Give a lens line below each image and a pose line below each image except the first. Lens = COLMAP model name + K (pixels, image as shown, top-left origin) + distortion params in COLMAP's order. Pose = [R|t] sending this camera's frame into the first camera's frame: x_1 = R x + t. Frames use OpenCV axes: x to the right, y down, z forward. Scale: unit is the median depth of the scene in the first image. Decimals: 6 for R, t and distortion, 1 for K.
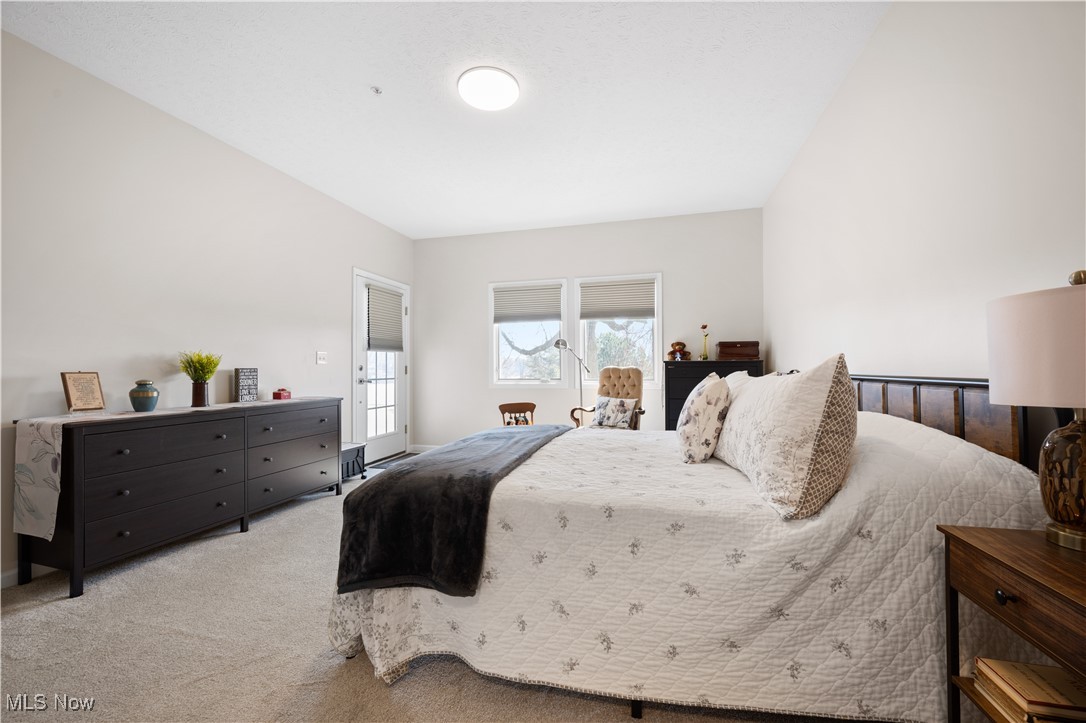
lens RADIAL K [[425.0, 0, 549.4], [0, 425.0, 367.1], [0, 0, 1]] dist [-0.001072, -0.000086]
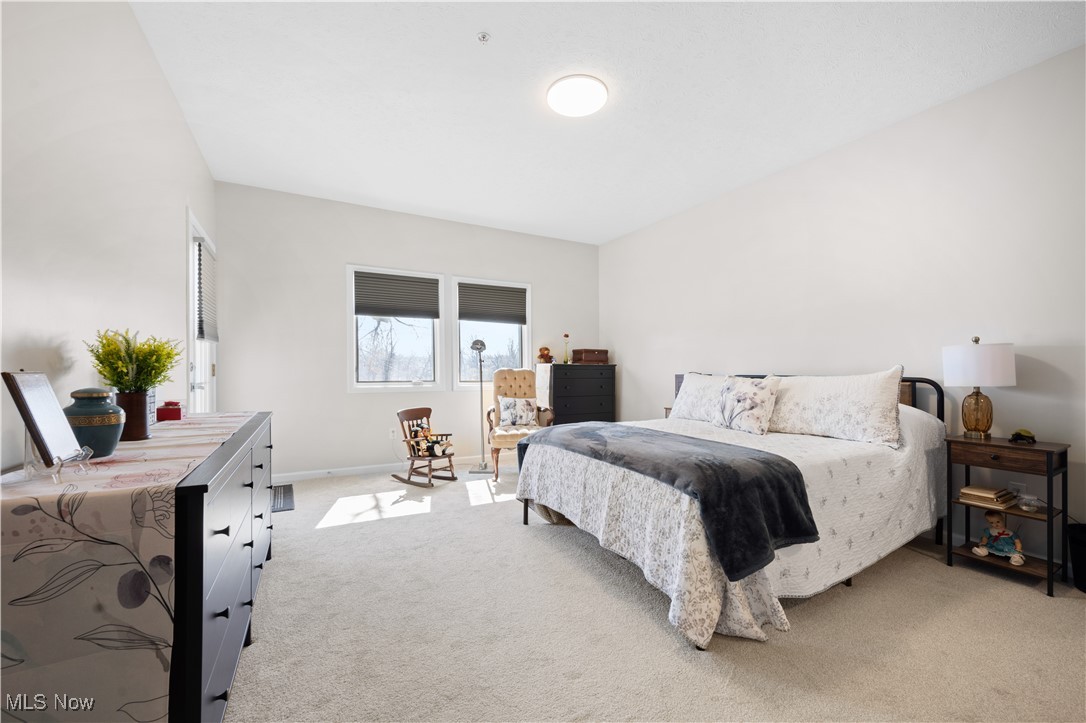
lens RADIAL K [[425.0, 0, 549.4], [0, 425.0, 367.1], [0, 0, 1]] dist [-0.001072, -0.000086]
pose [[0.727513, 0.010929, 0.686007, -0.527557], [-0.008069, 0.999940, -0.007373, 0.002574], [-0.686046, -0.000172, 0.727558, 0.182520]]
